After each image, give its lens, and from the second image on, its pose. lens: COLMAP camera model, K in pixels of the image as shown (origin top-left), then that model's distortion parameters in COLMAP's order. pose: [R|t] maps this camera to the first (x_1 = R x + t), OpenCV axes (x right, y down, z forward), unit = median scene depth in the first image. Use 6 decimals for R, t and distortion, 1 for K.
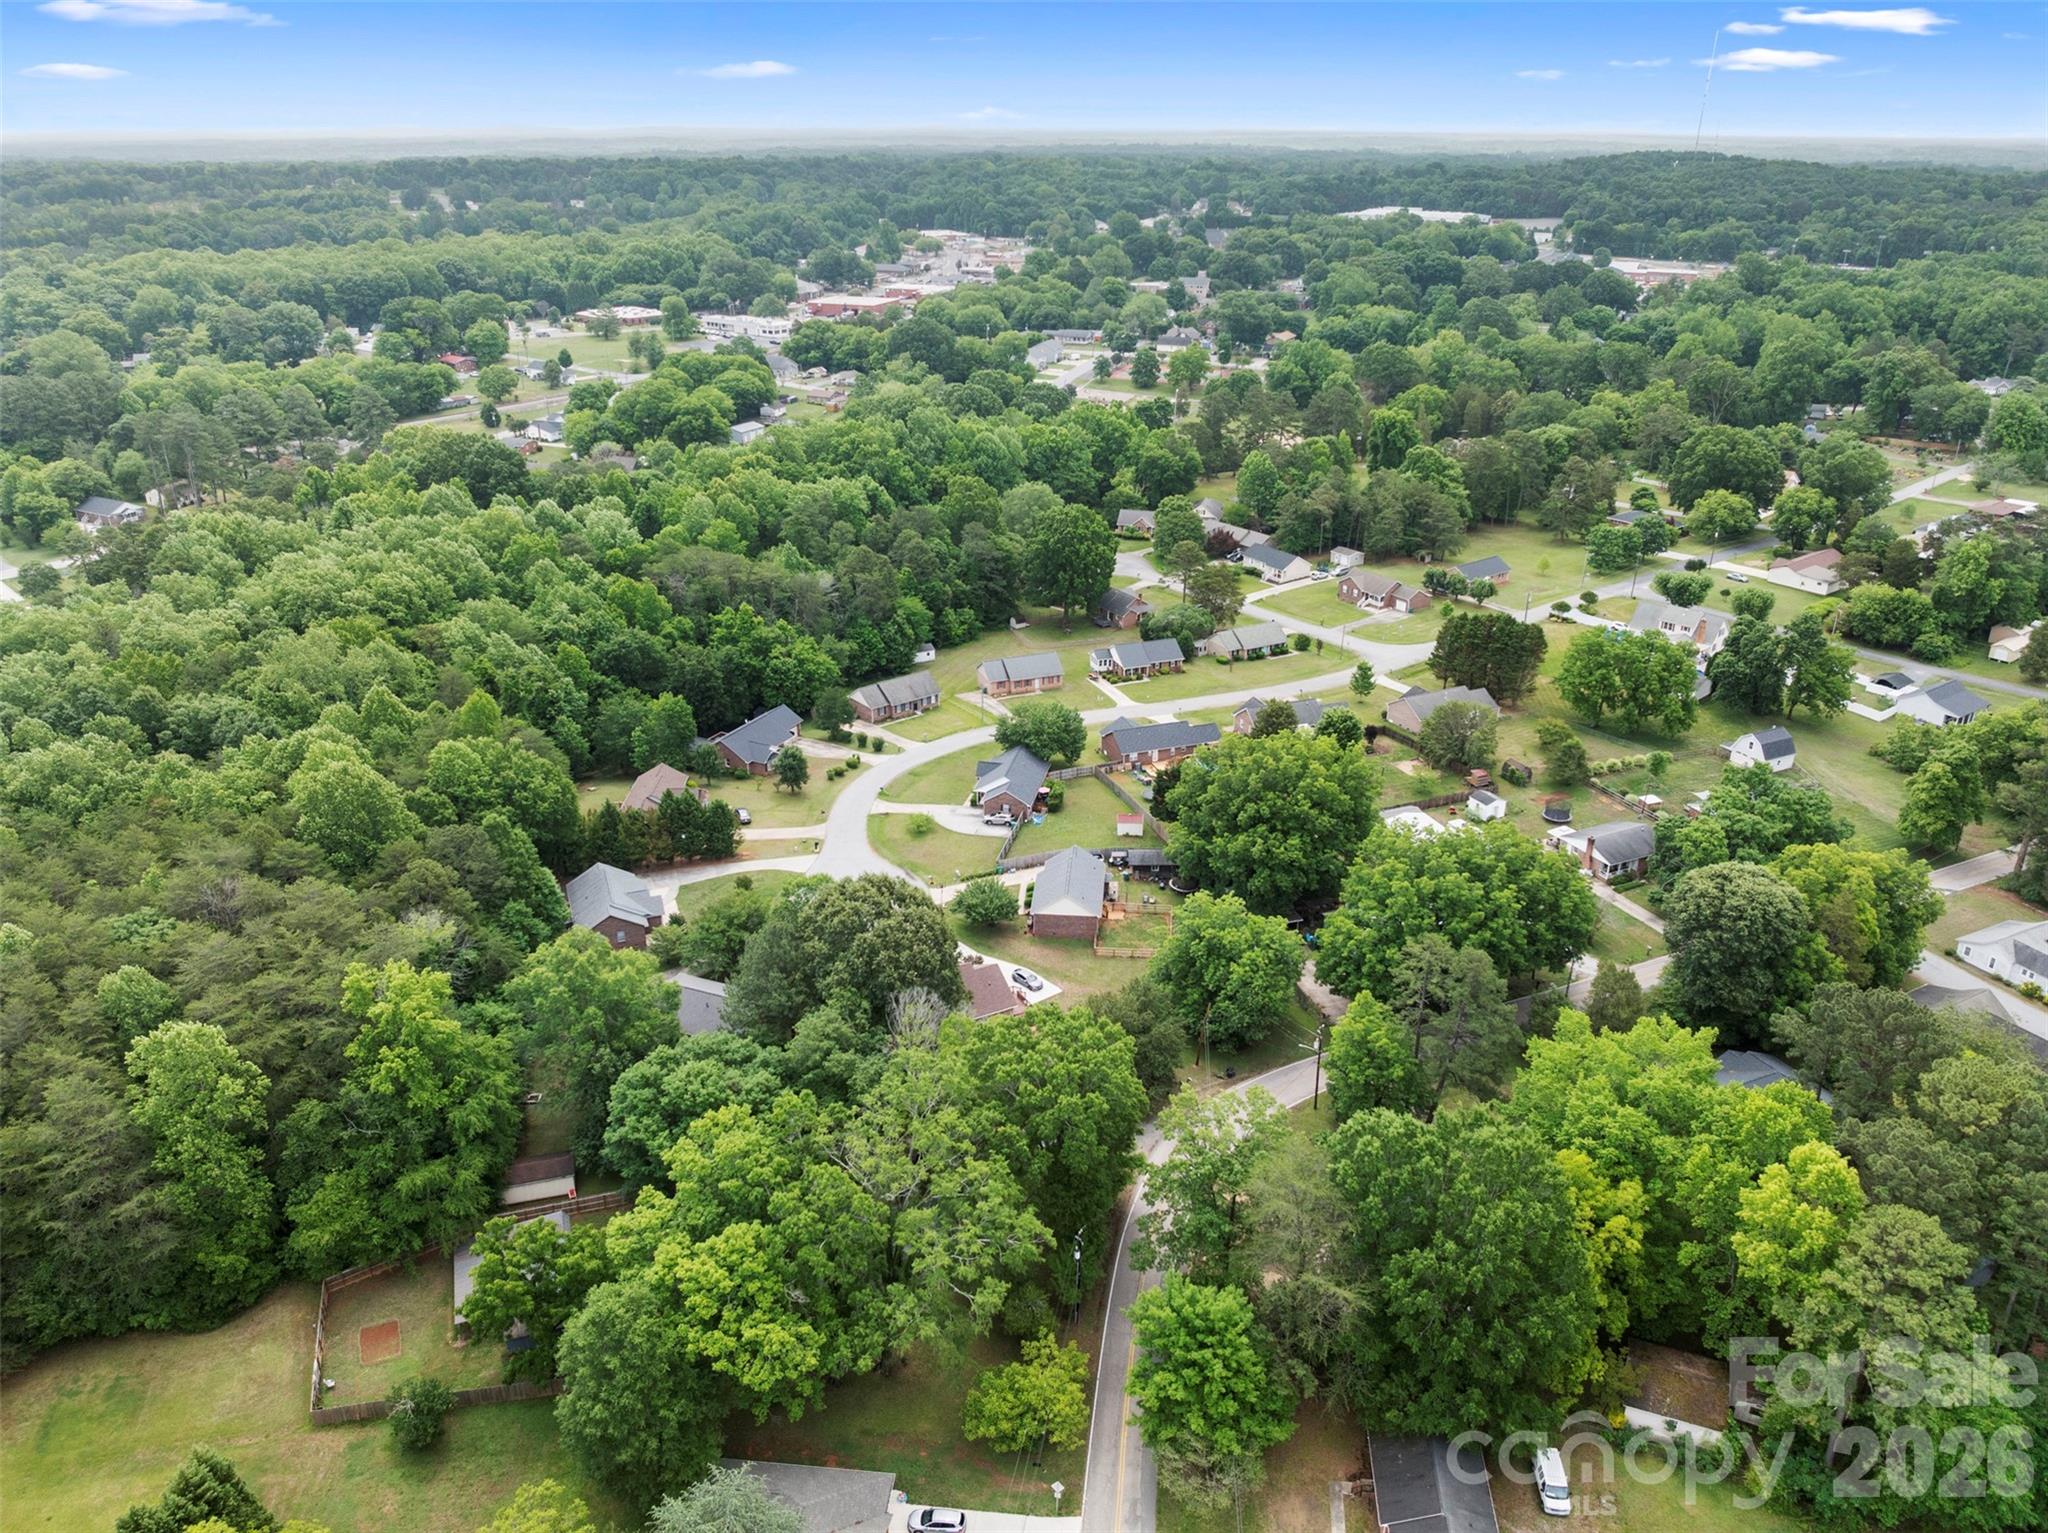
lens RADIAL K [[1450.1, 0, 1024.0], [0, 1450.1, 766.5], [0, 0, 1]] dist [-0.047626, 0.005273]
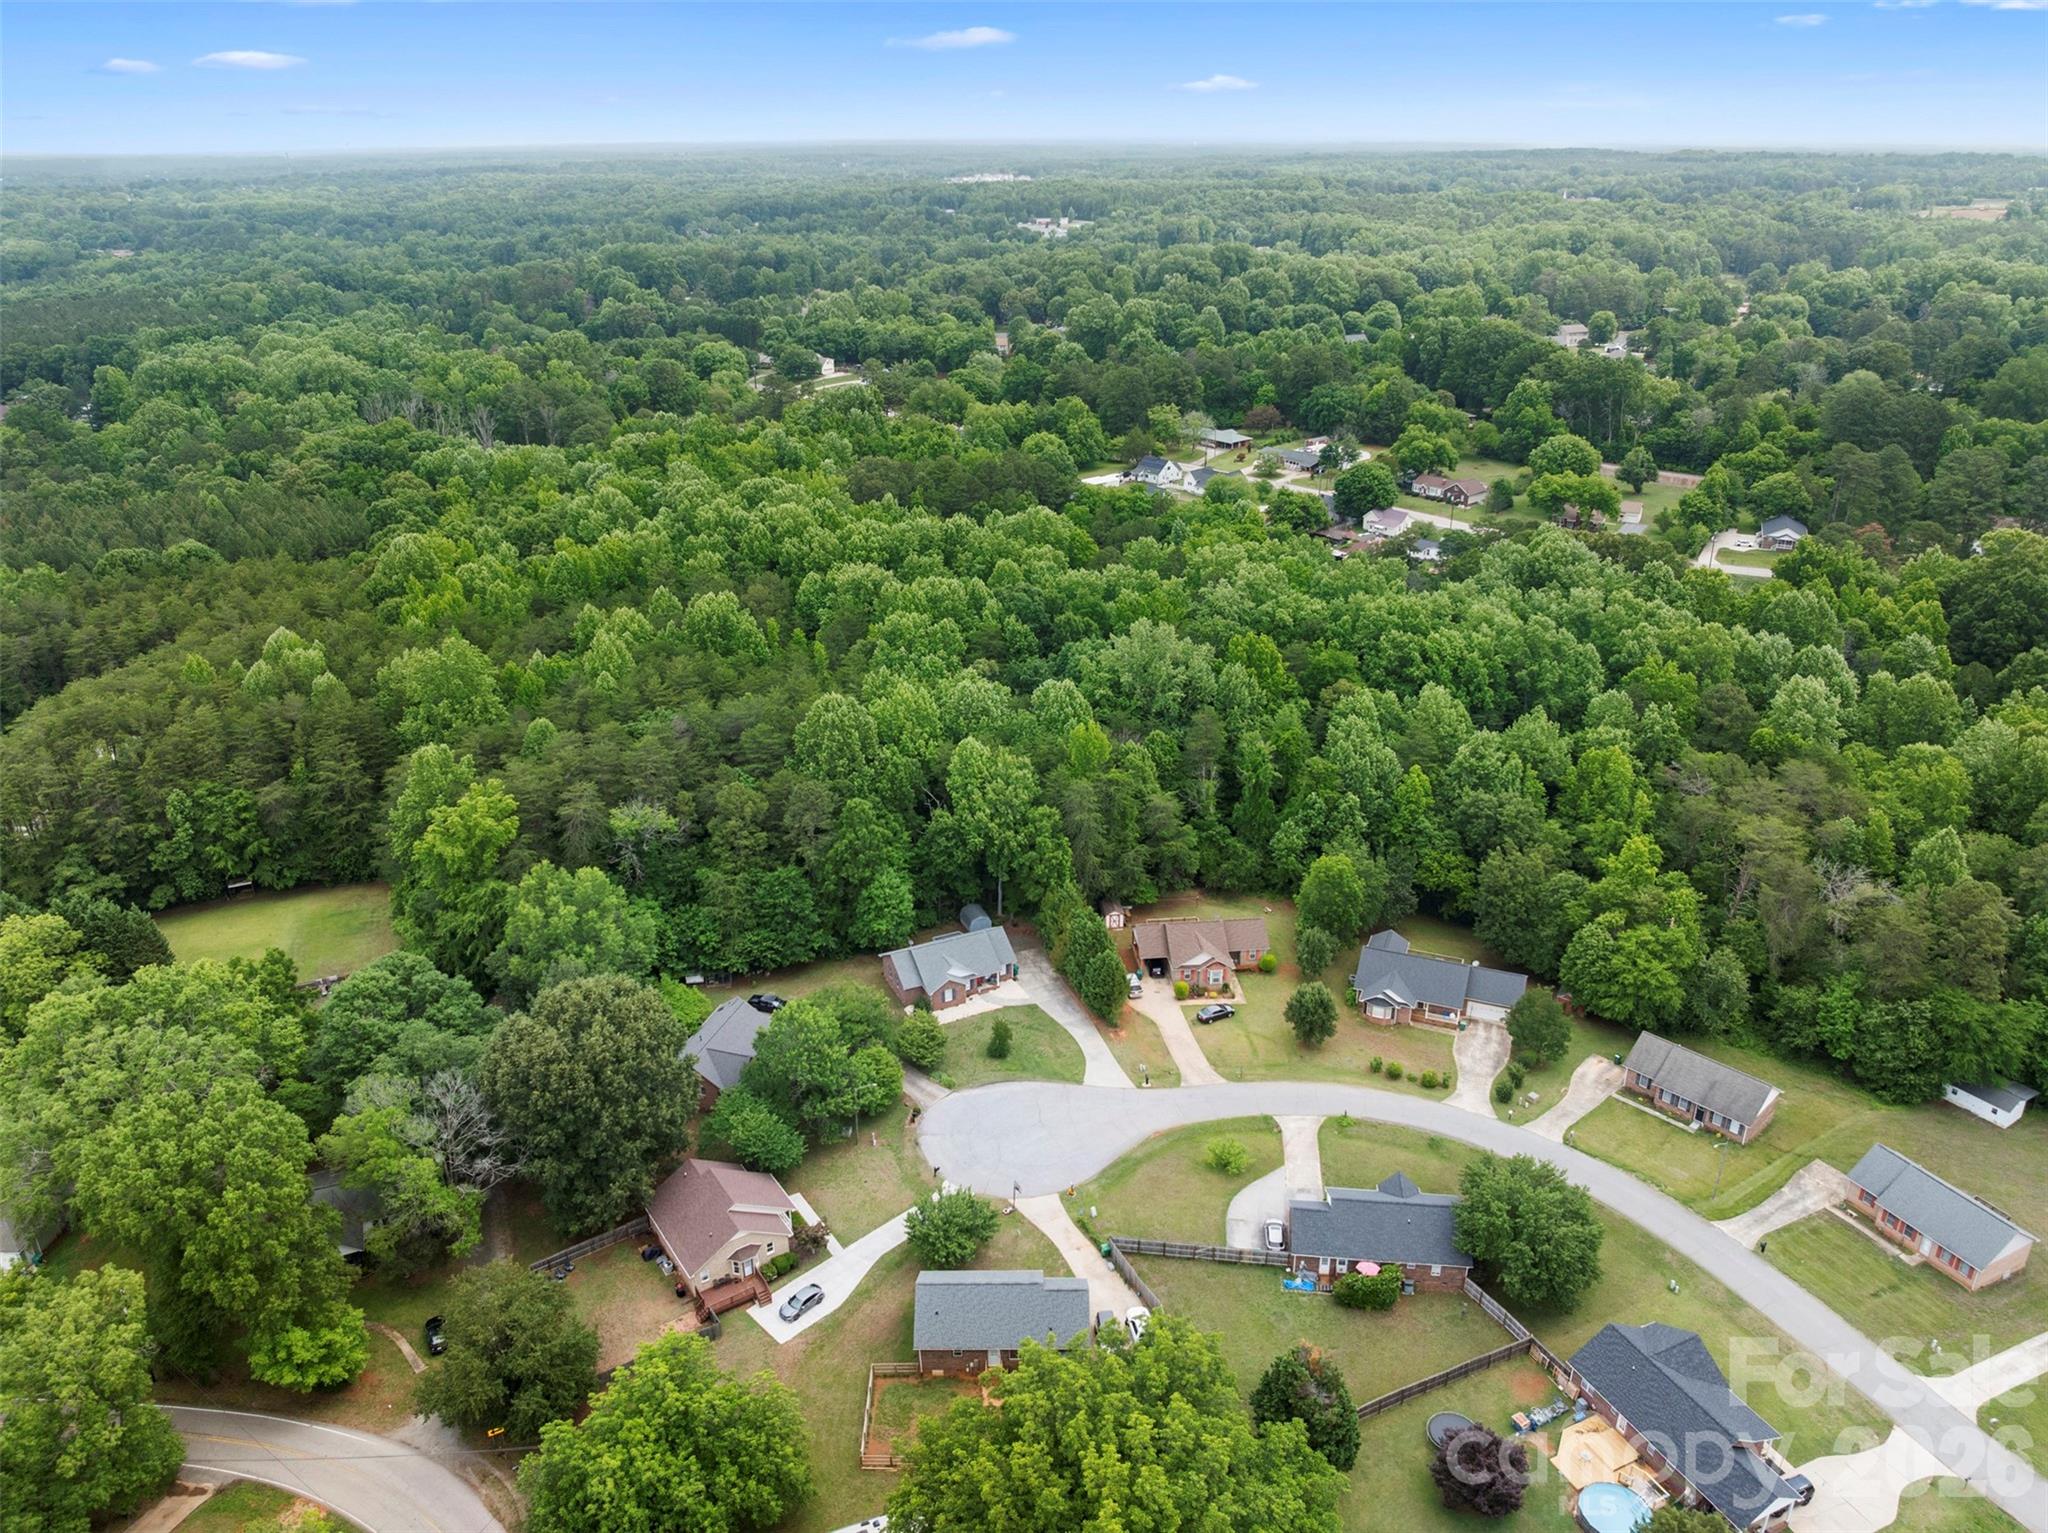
lens RADIAL K [[1417.5, 0, 1024.0], [0, 1417.5, 766.5], [0, 0, 1]] dist [0.003286, -0.089921]
pose [[0.097802, 0.400410, -0.911102, 0.332543], [-0.395910, 0.855585, 0.333512, -0.221885], [0.913066, 0.328096, 0.242204, 0.488260]]
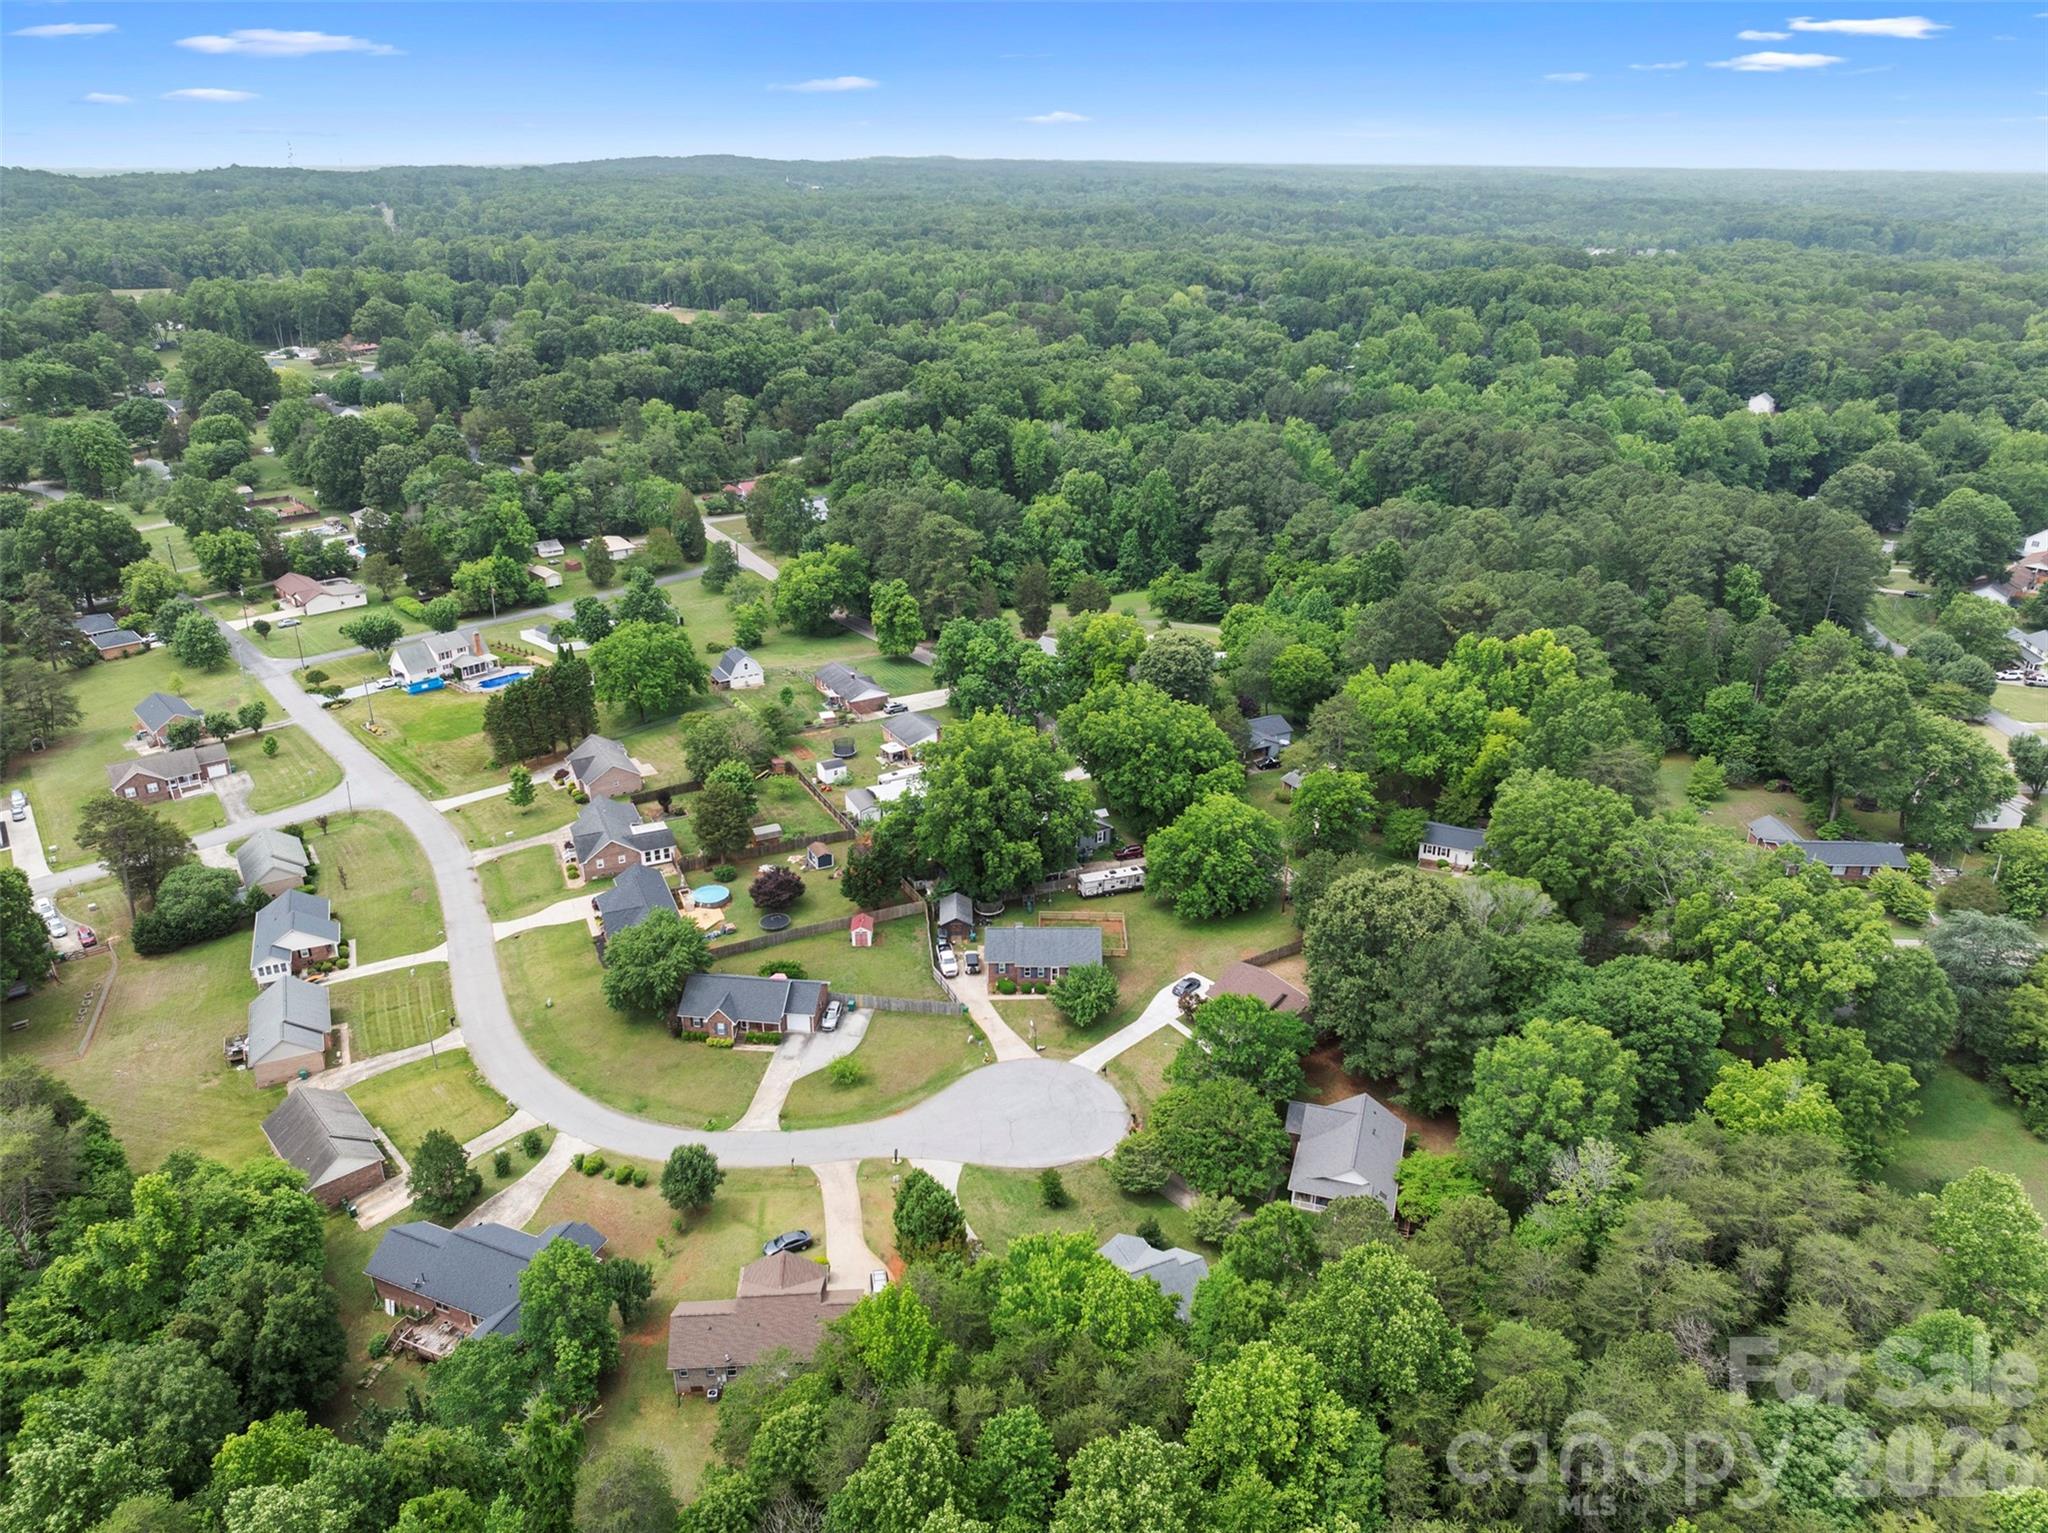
lens RADIAL K [[1400.3, 0, 1024.0], [0, 1400.3, 766.5], [0, 0, 1]] dist [-0.012711, -0.005471]
pose [[-0.091837, -0.424377, 0.900816, -0.495122], [0.411048, 0.807812, 0.422468, -0.266927], [-0.906976, 0.409077, 0.100253, 0.549503]]
